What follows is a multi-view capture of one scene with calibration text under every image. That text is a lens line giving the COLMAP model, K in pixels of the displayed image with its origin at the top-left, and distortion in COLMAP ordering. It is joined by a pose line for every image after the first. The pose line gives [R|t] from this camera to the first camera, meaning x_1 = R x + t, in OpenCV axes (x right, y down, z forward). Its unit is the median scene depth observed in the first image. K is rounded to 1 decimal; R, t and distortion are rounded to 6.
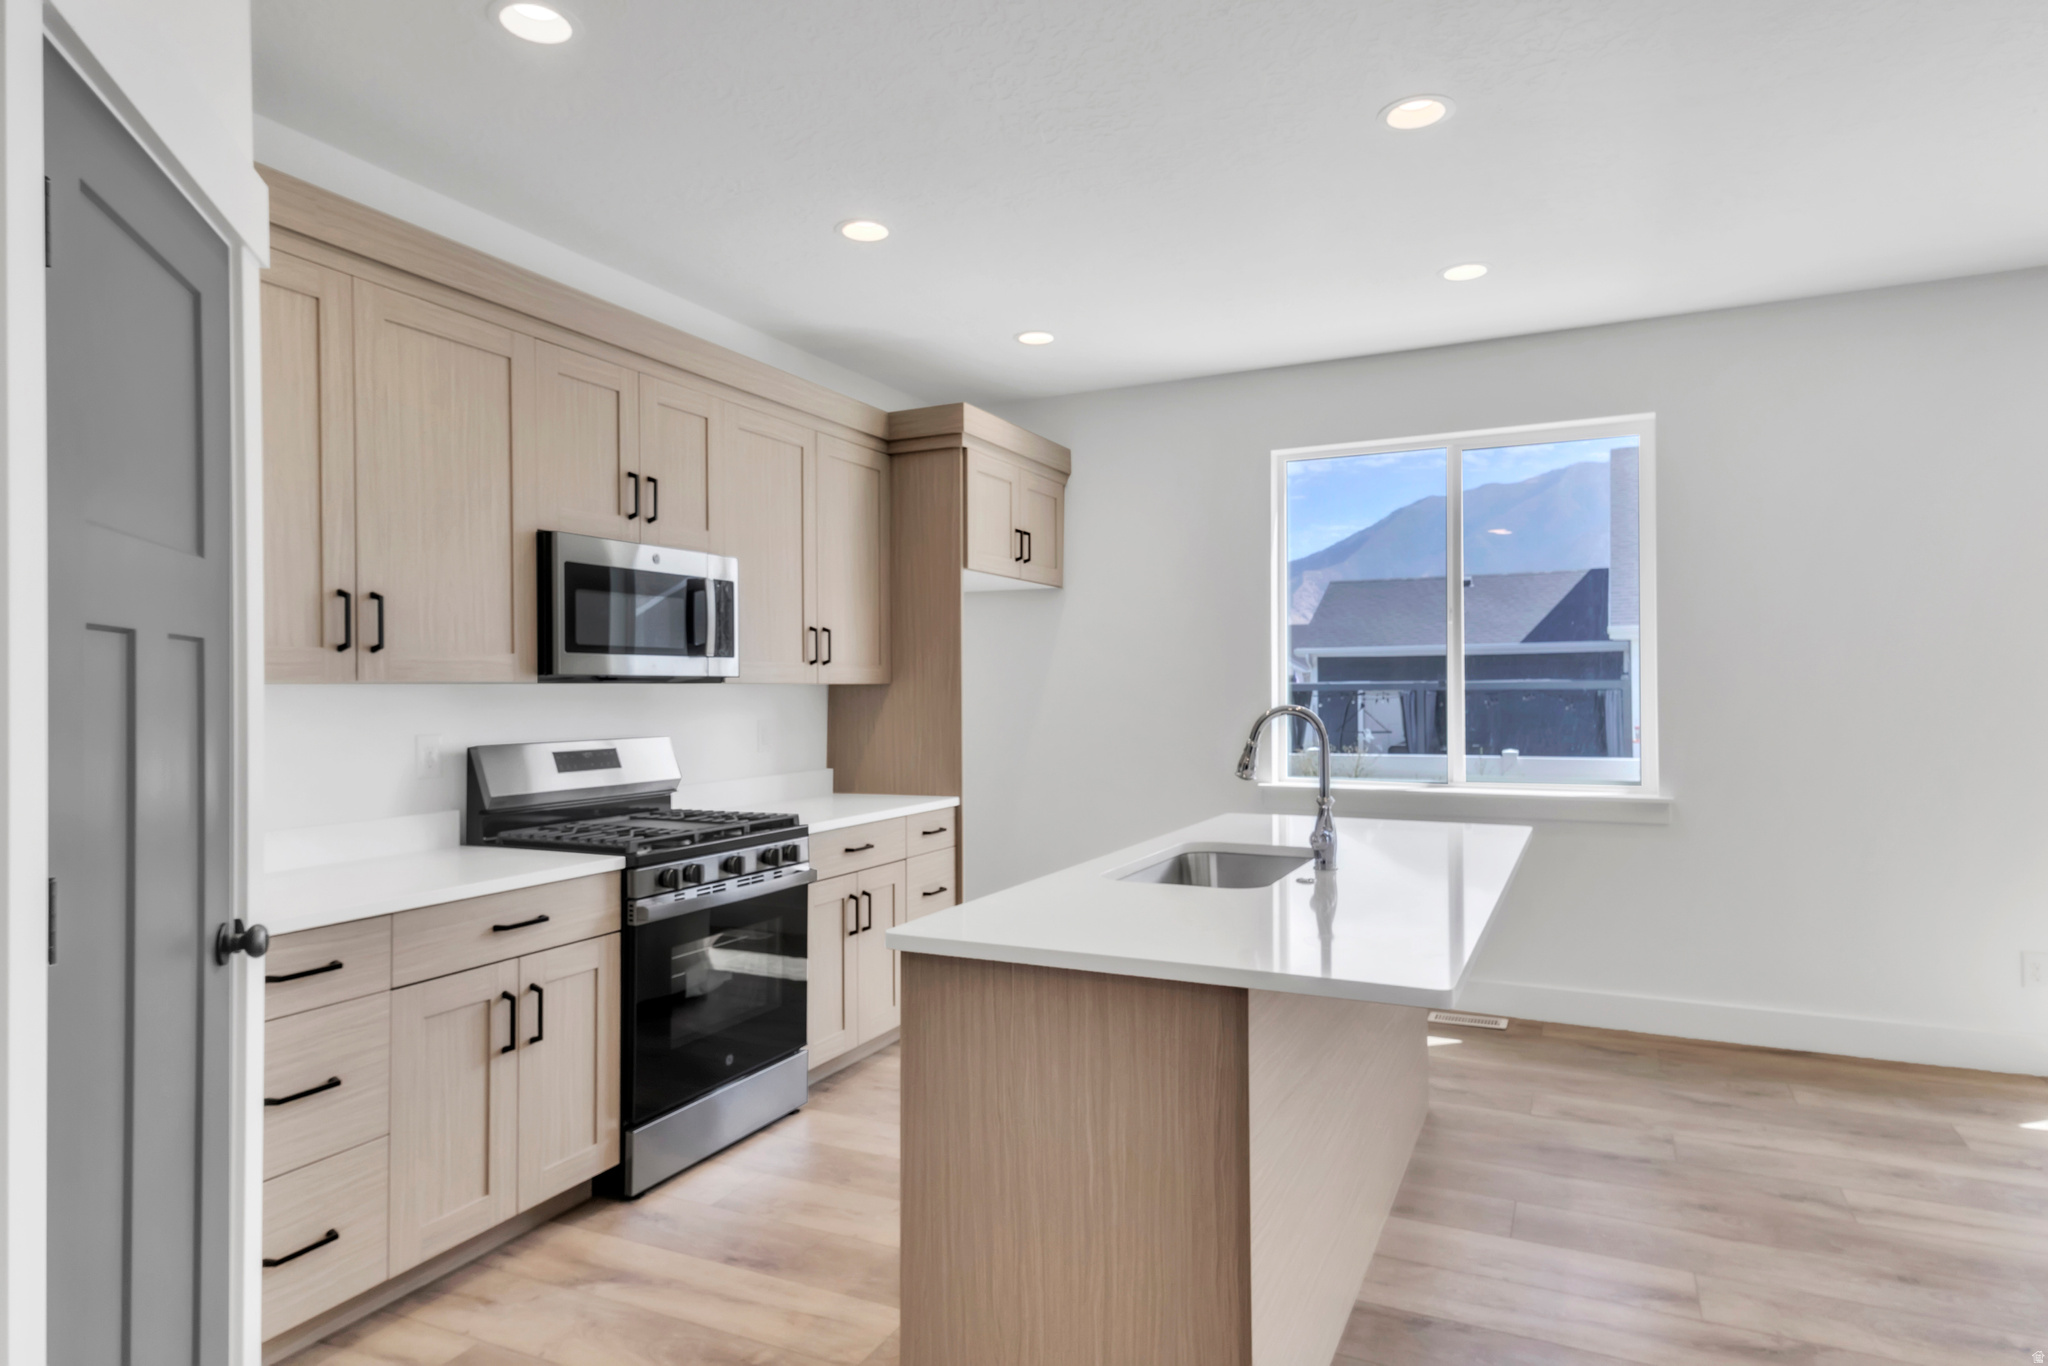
lens RADIAL K [[1185.7, 0, 1020.2], [0, 1185.7, 690.1], [0, 0, 1]] dist [0.042200, -0.000419]
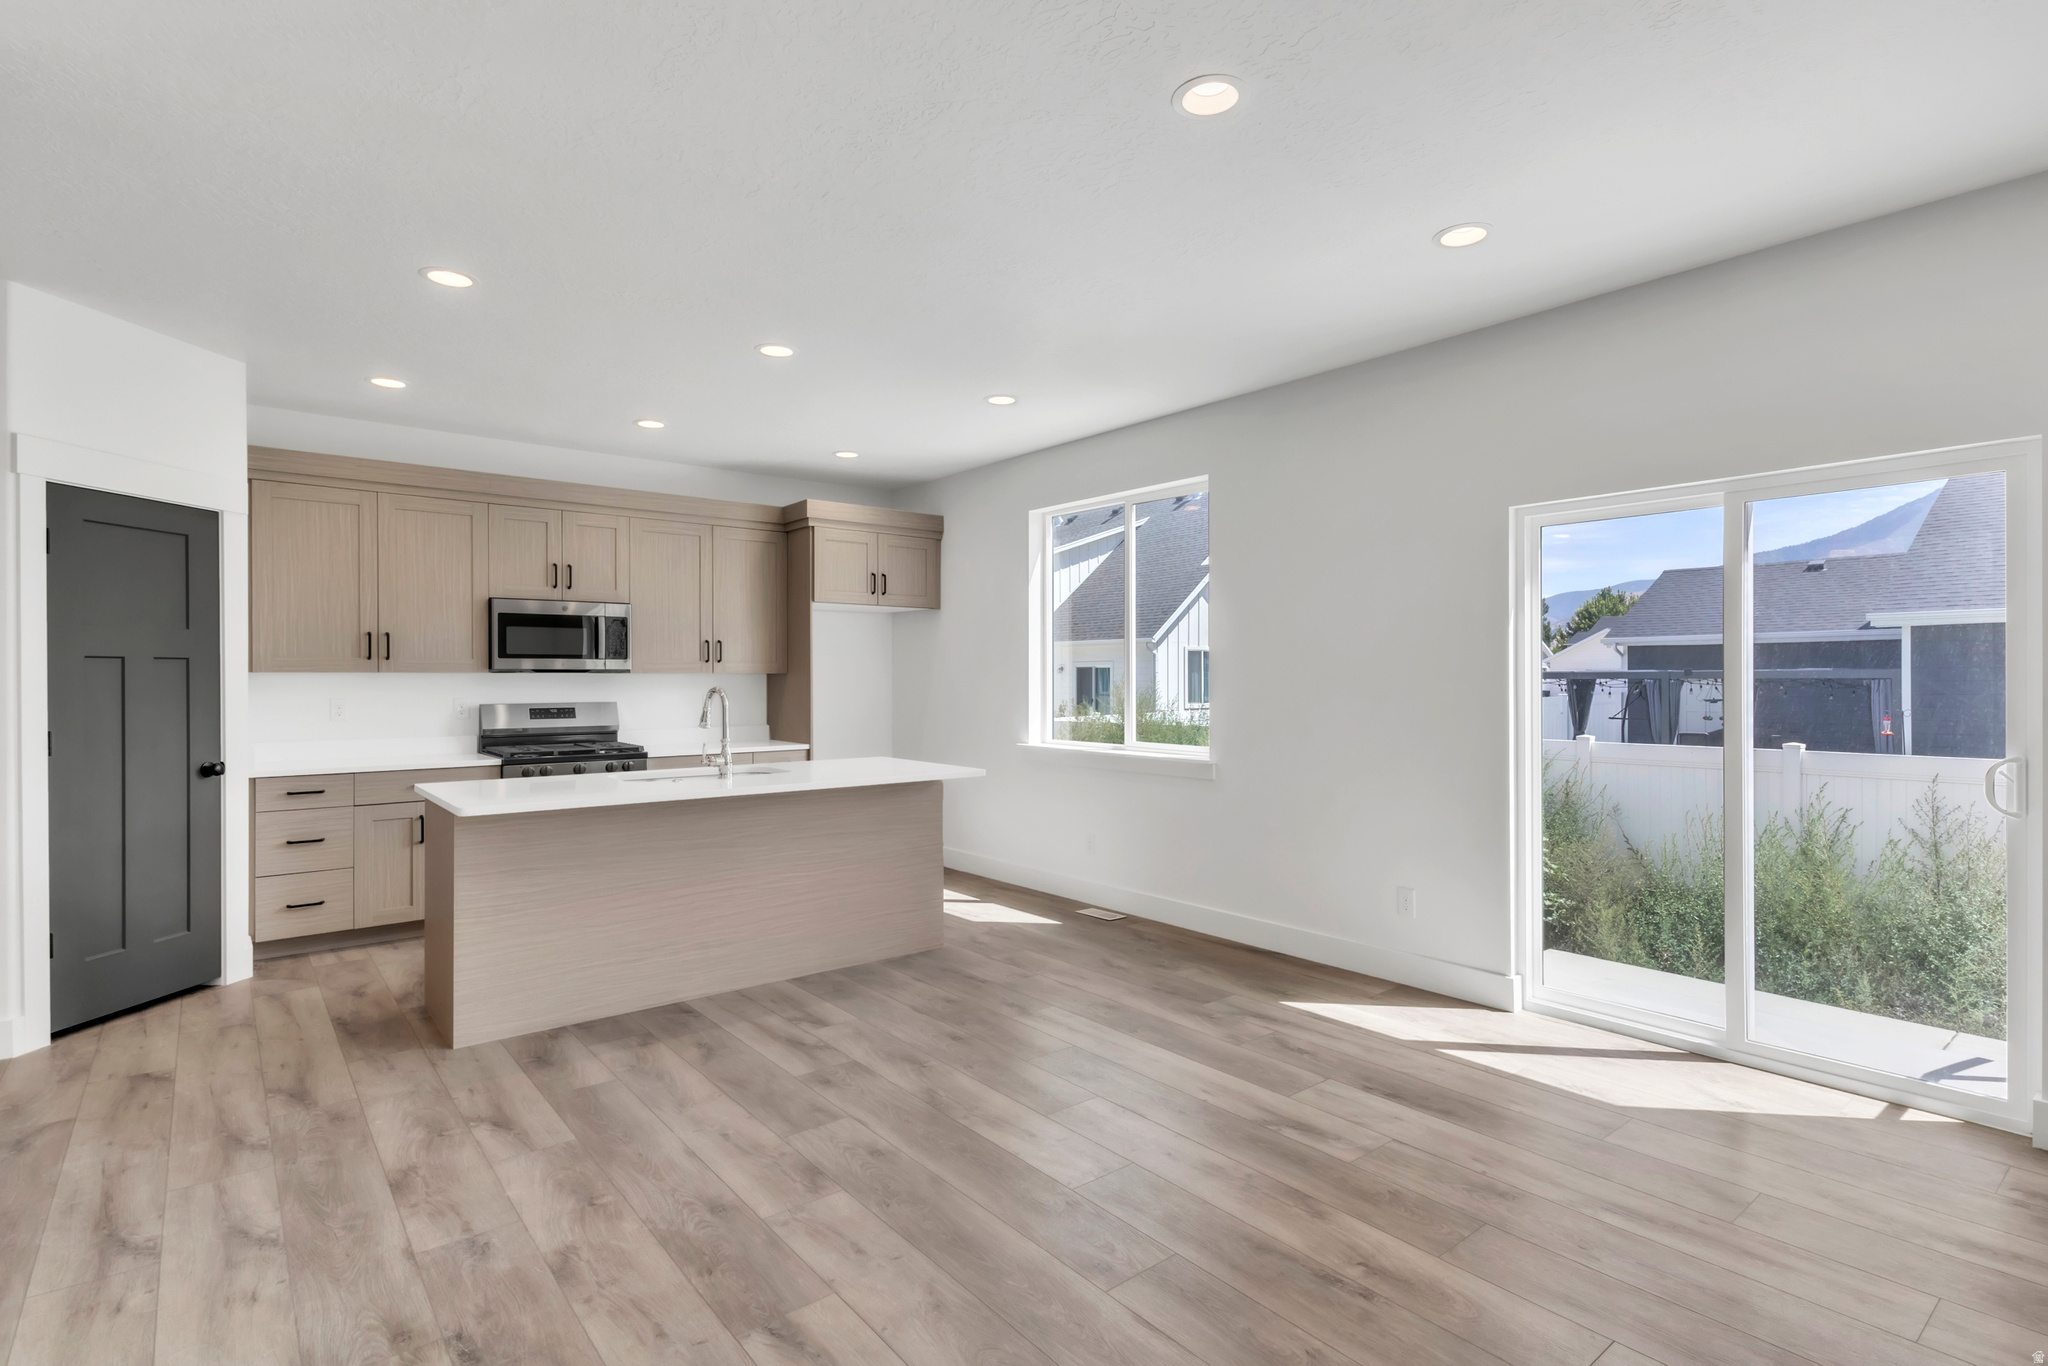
lens RADIAL K [[1016.9, 0, 1024.0], [0, 1016.9, 683.0], [0, 0, 1]] dist [0.024124, -0.000136]
pose [[0.899053, 0.008867, -0.437751, 1.049583], [-0.005149, 0.999940, 0.009678, -0.009303], [0.437811, -0.006447, 0.899044, -0.149556]]
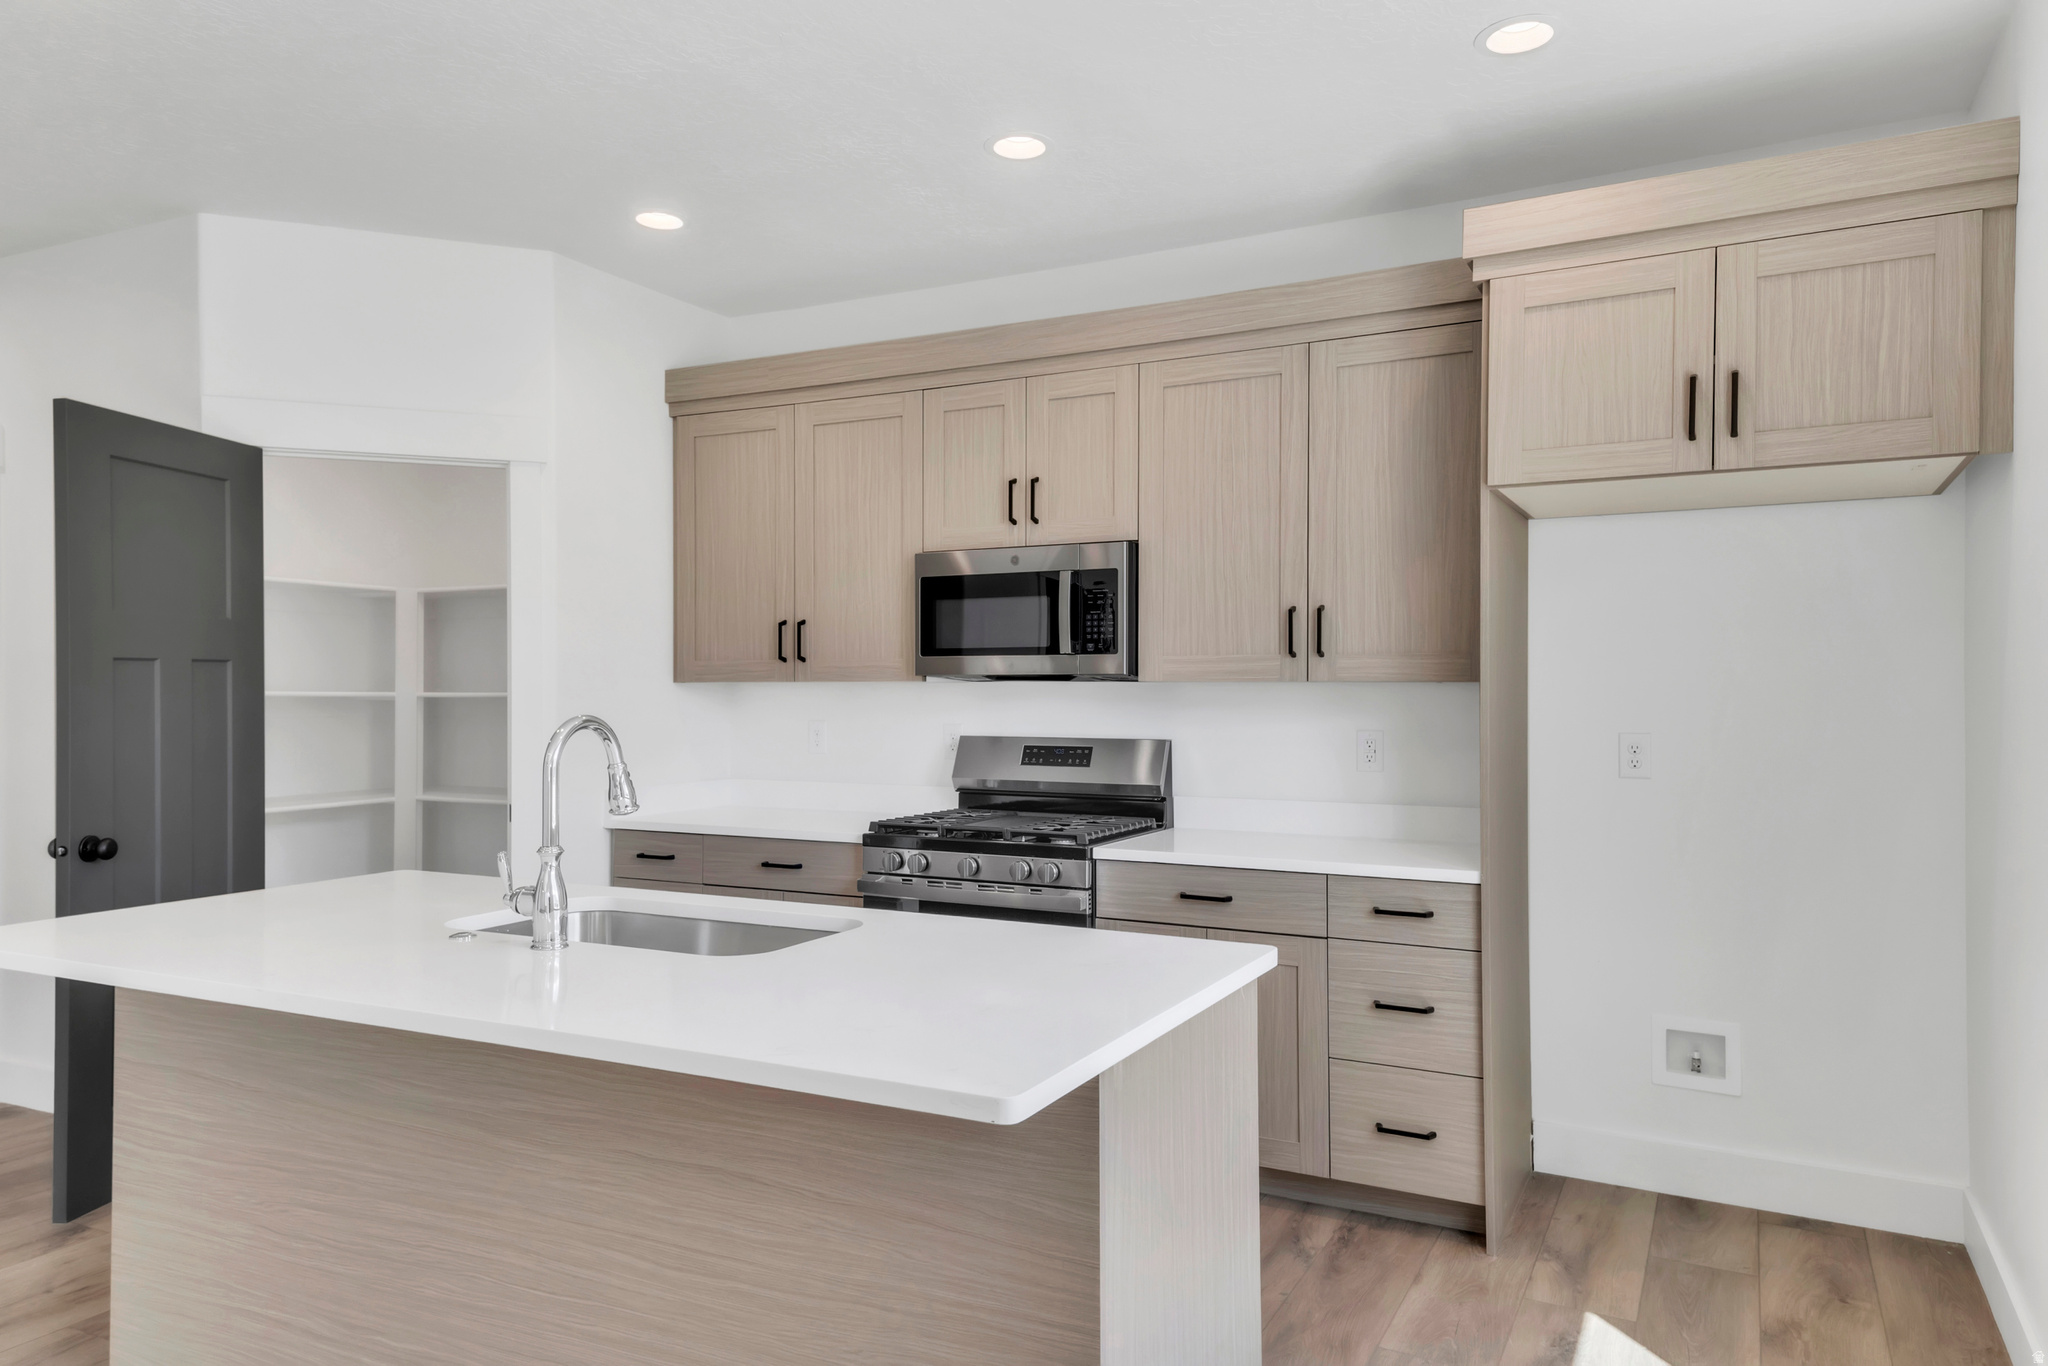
lens RADIAL K [[1348.8, 0, 1024.0], [0, 1348.8, 683.0], [0, 0, 1]] dist [0.061179, -0.000074]
pose [[-0.032098, 0.002105, -0.999483, 0.823001], [-0.000696, 0.999997, 0.002128, -0.007671], [0.999484, 0.000764, -0.032096, 1.017173]]
